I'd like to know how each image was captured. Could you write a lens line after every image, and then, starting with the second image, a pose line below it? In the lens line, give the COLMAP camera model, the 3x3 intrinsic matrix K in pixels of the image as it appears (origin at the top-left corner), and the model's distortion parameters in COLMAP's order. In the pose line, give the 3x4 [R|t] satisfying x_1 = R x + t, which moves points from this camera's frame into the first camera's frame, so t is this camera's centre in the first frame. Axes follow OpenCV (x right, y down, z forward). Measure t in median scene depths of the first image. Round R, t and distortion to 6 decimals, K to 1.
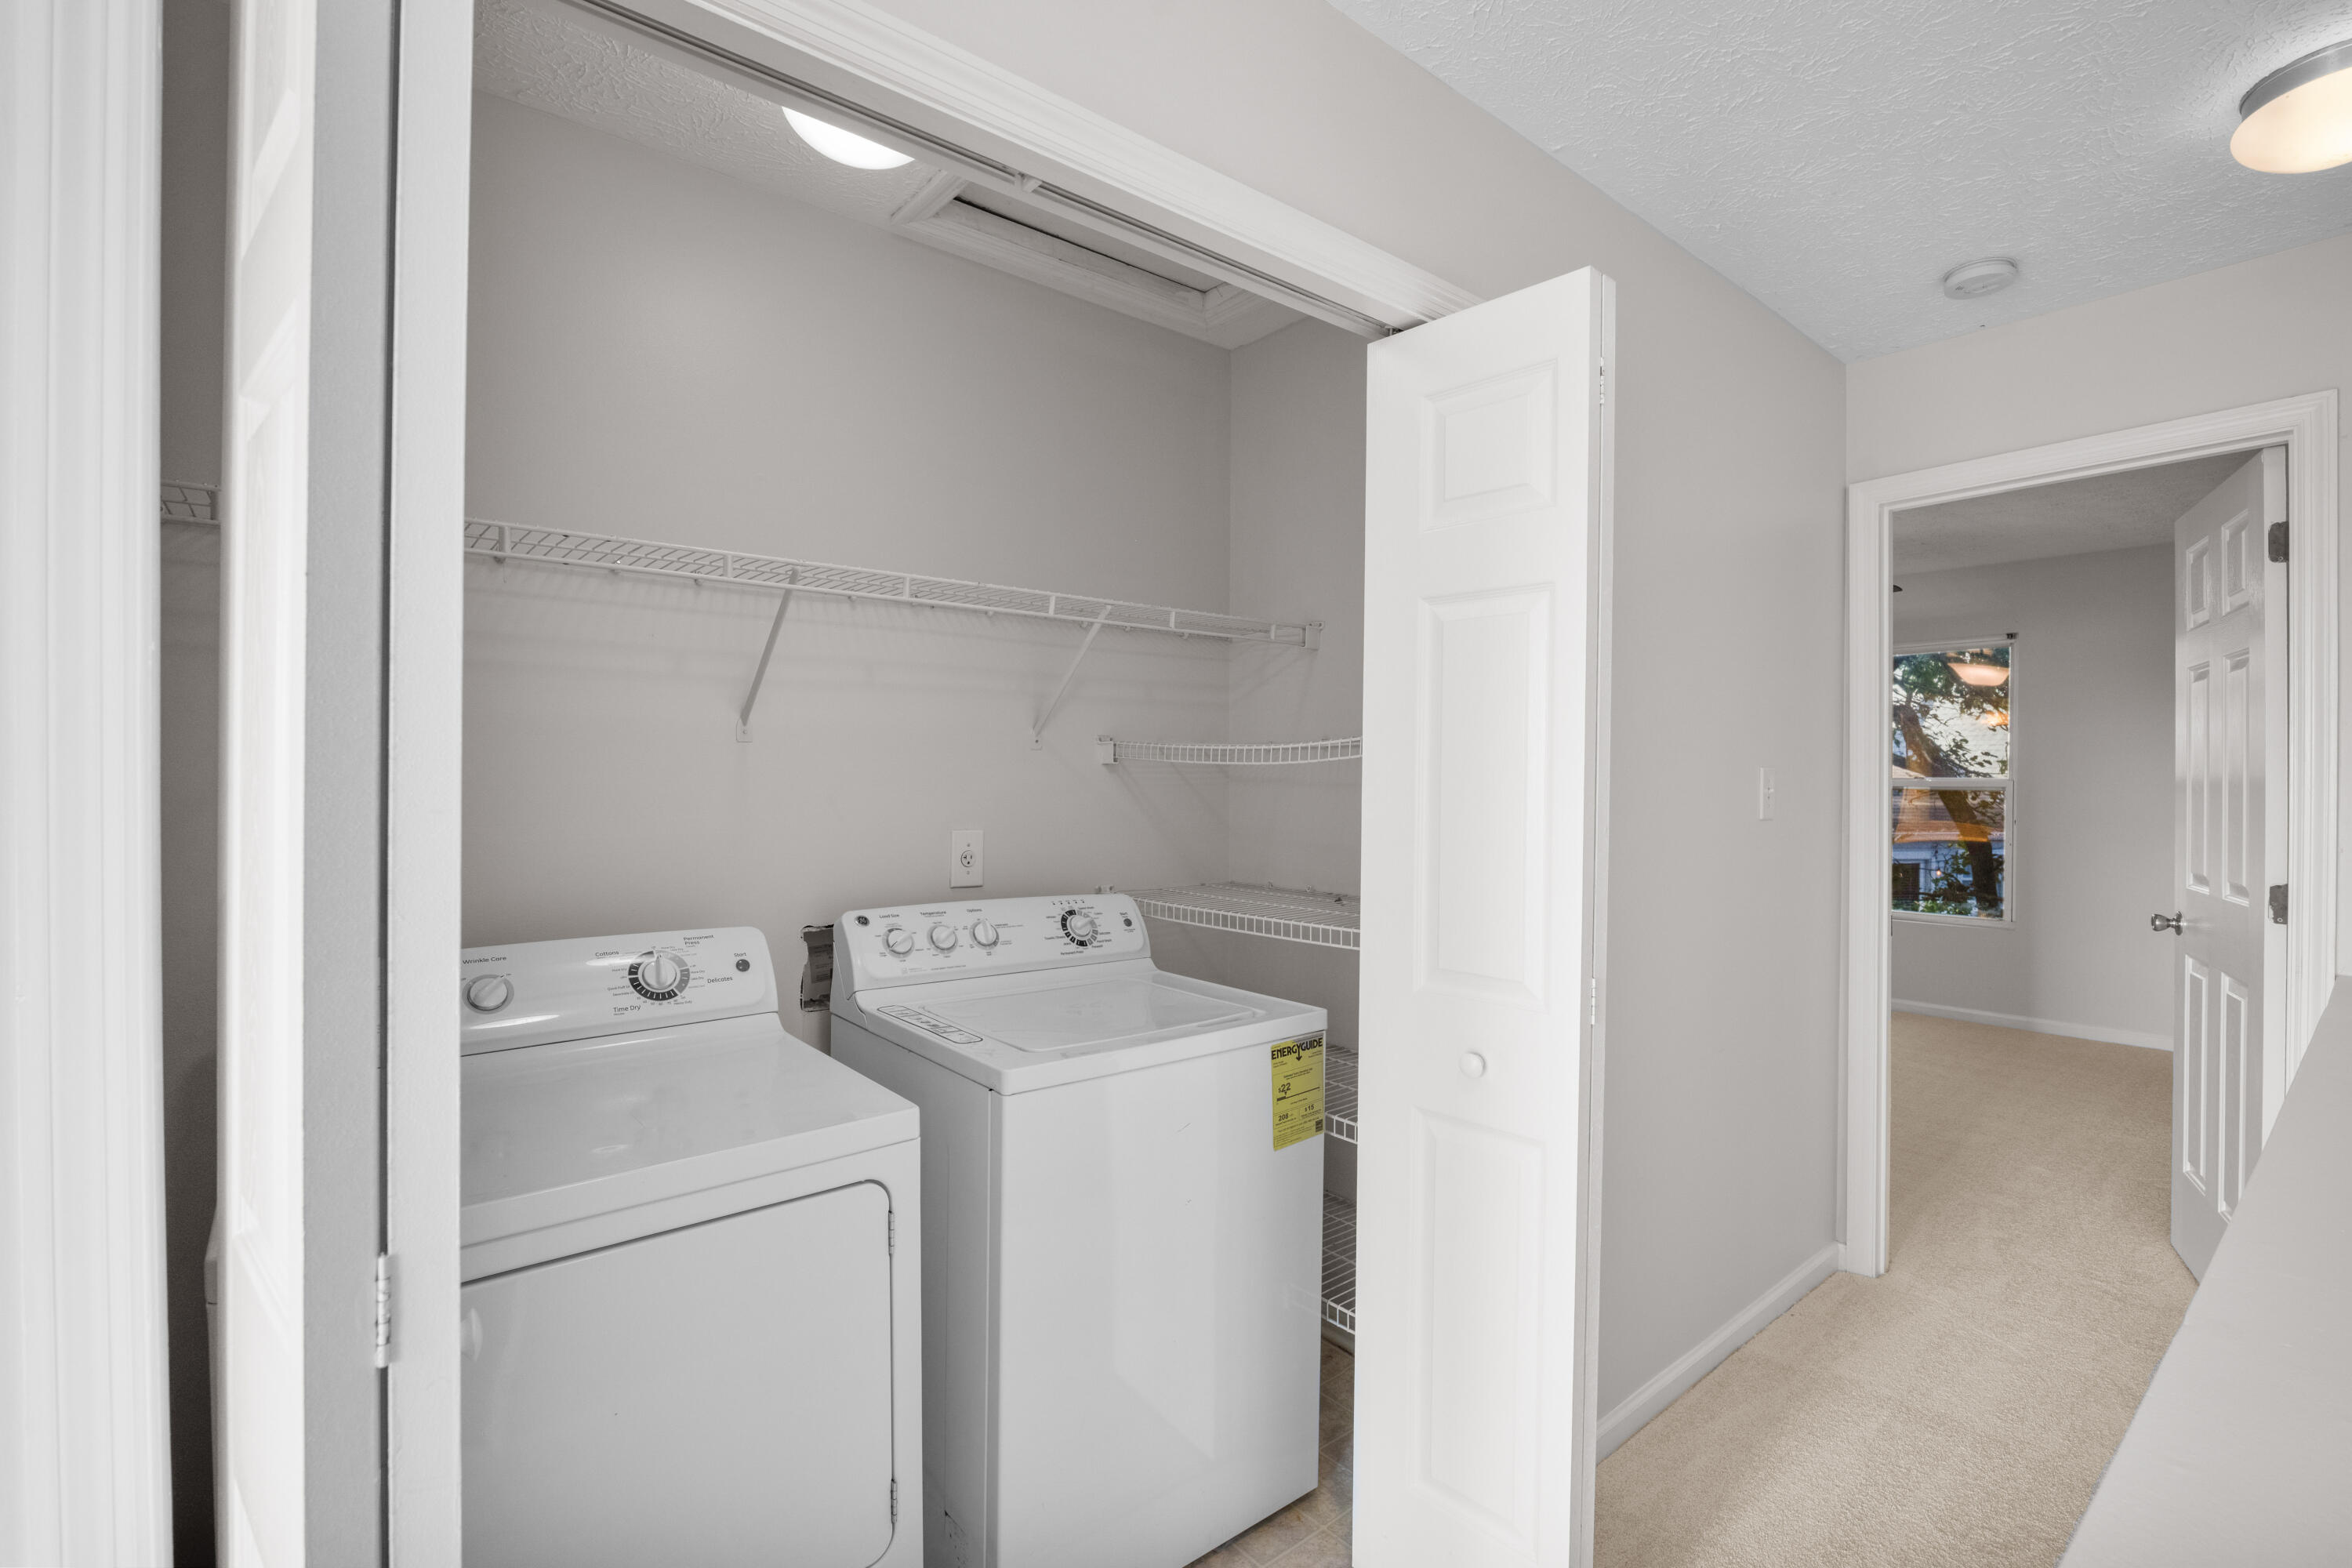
lens RADIAL K [[1064.5, 0, 1173.6], [0, 1064.5, 777.4], [0, 0, 1]] dist [-0.013587, 0.000178]
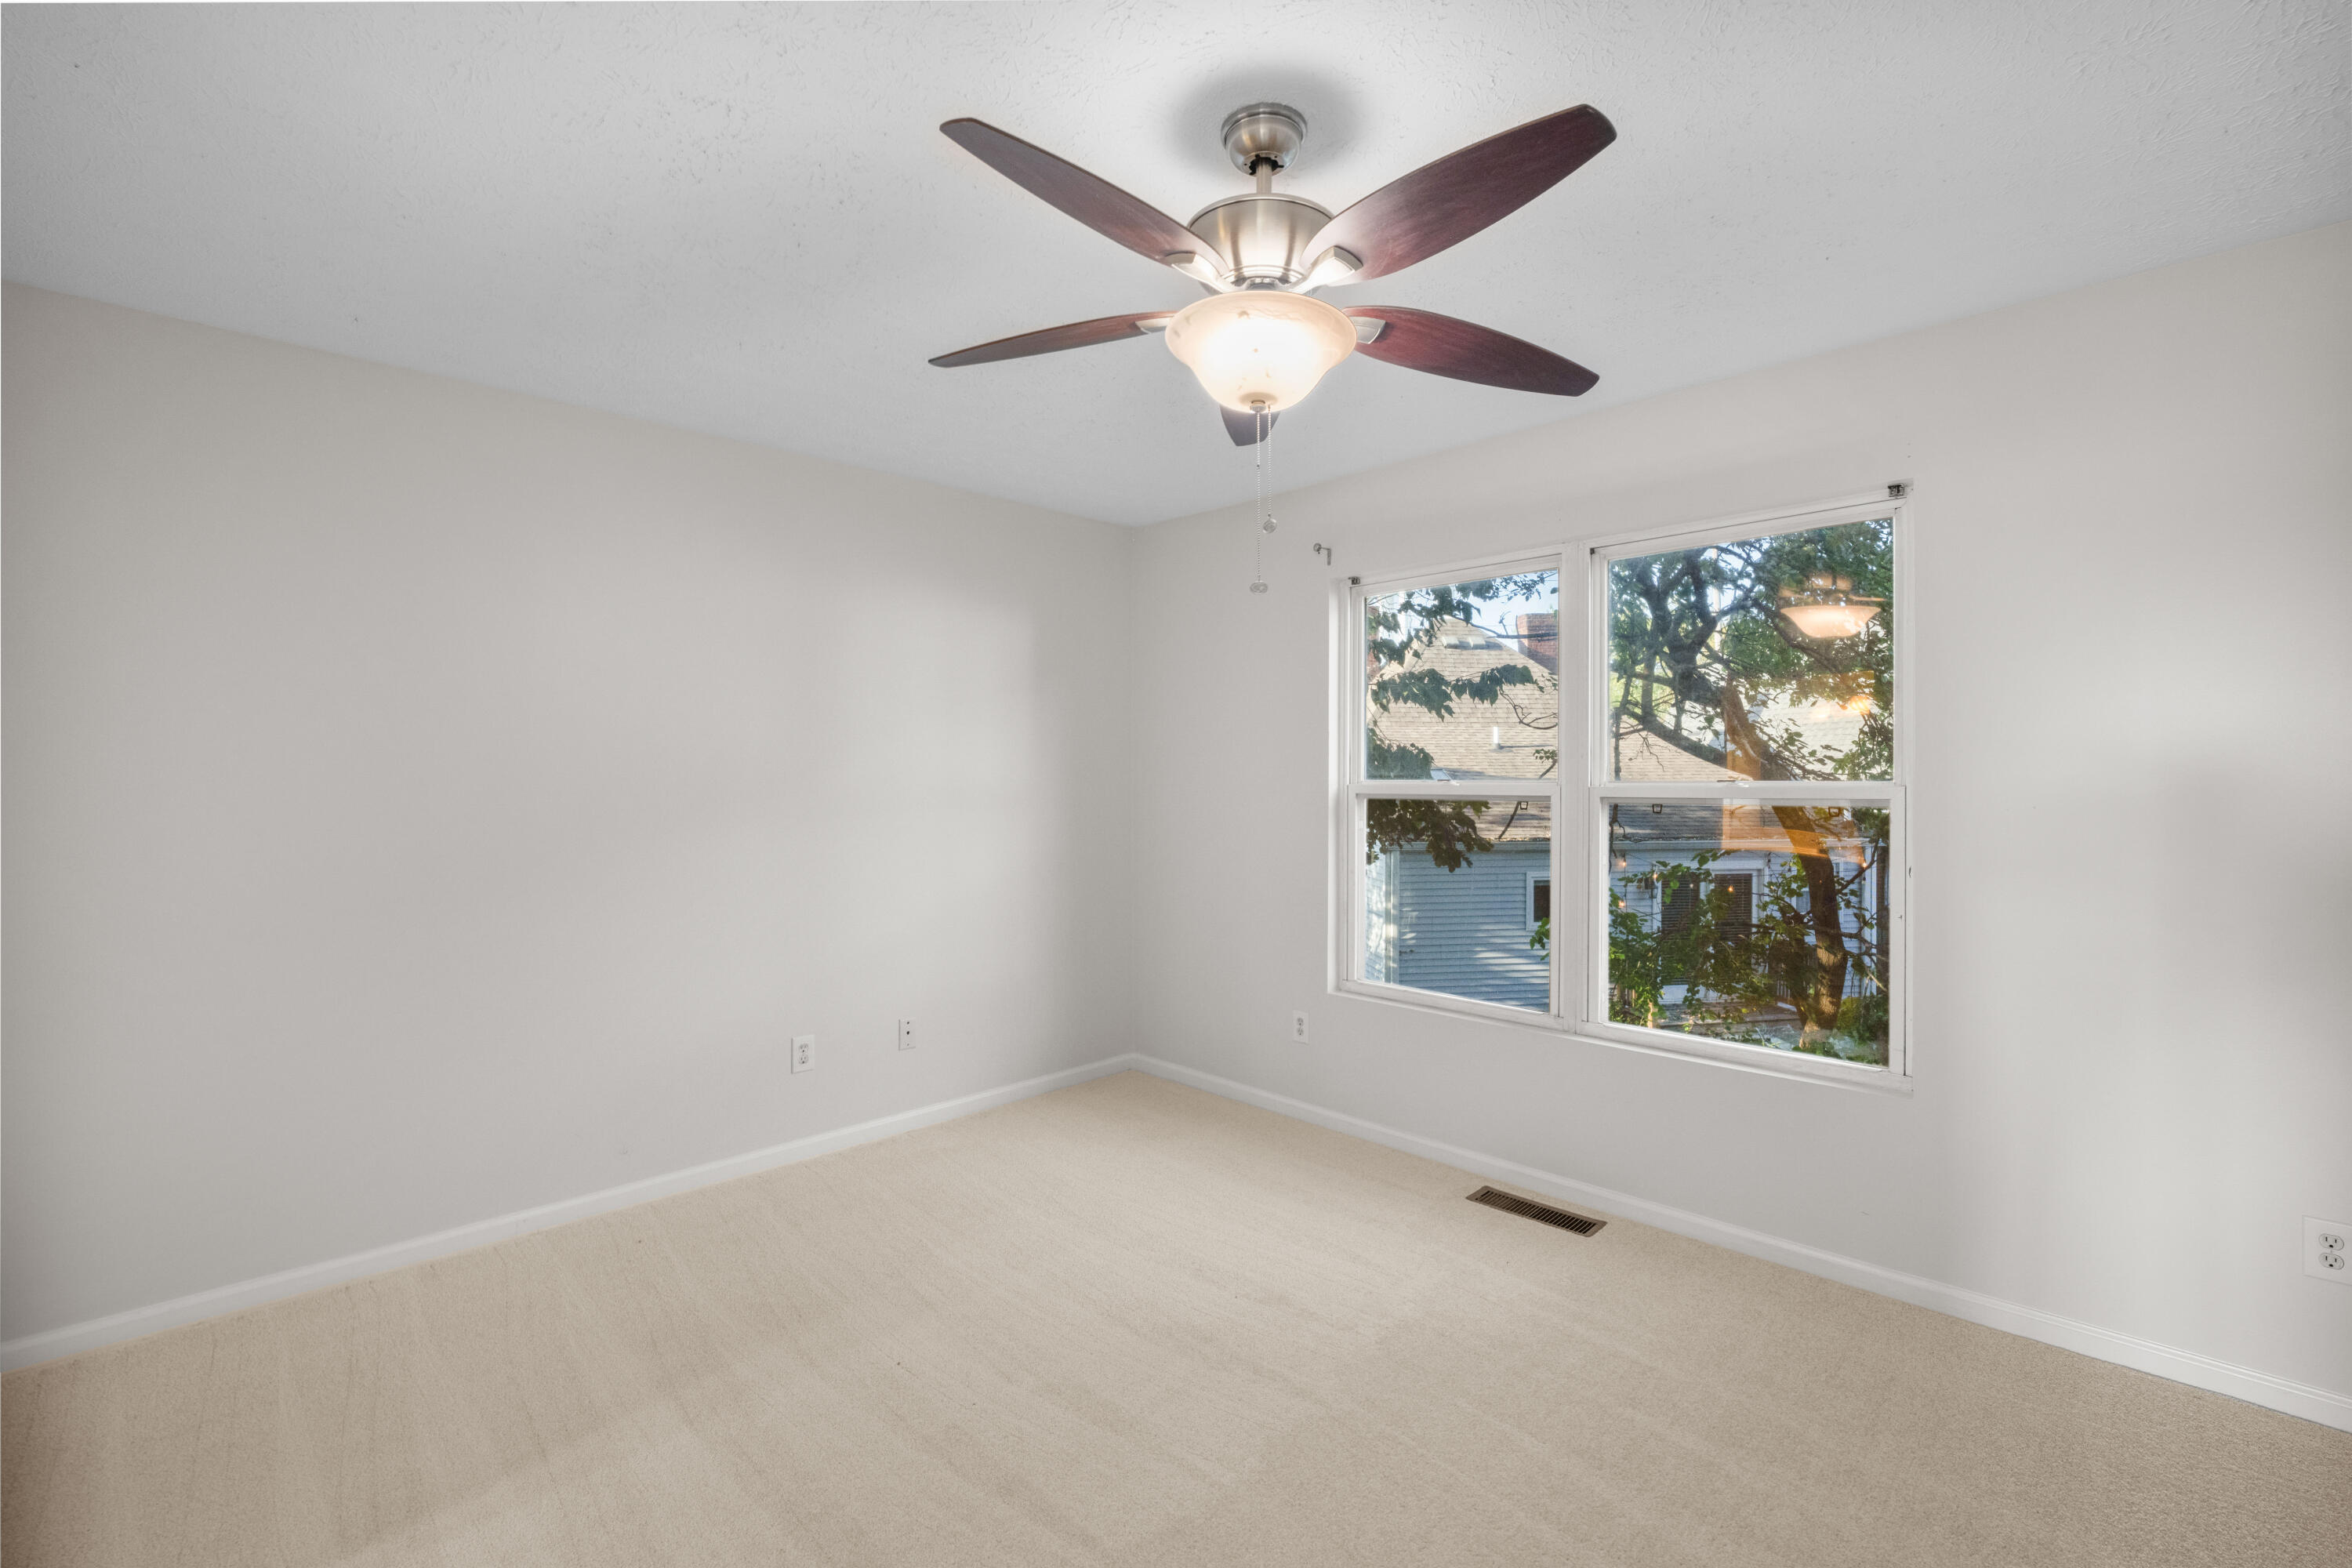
lens RADIAL K [[1019.1, 0, 1179.0], [0, 1019.1, 786.4], [0, 0, 1]] dist [-0.019193, 0.000826]
pose [[0.995251, -0.006017, 0.097158, 0.199756], [0.006291, 0.999977, -0.002514, 0.003317], [-0.097140, 0.003114, 0.995266, 0.273314]]
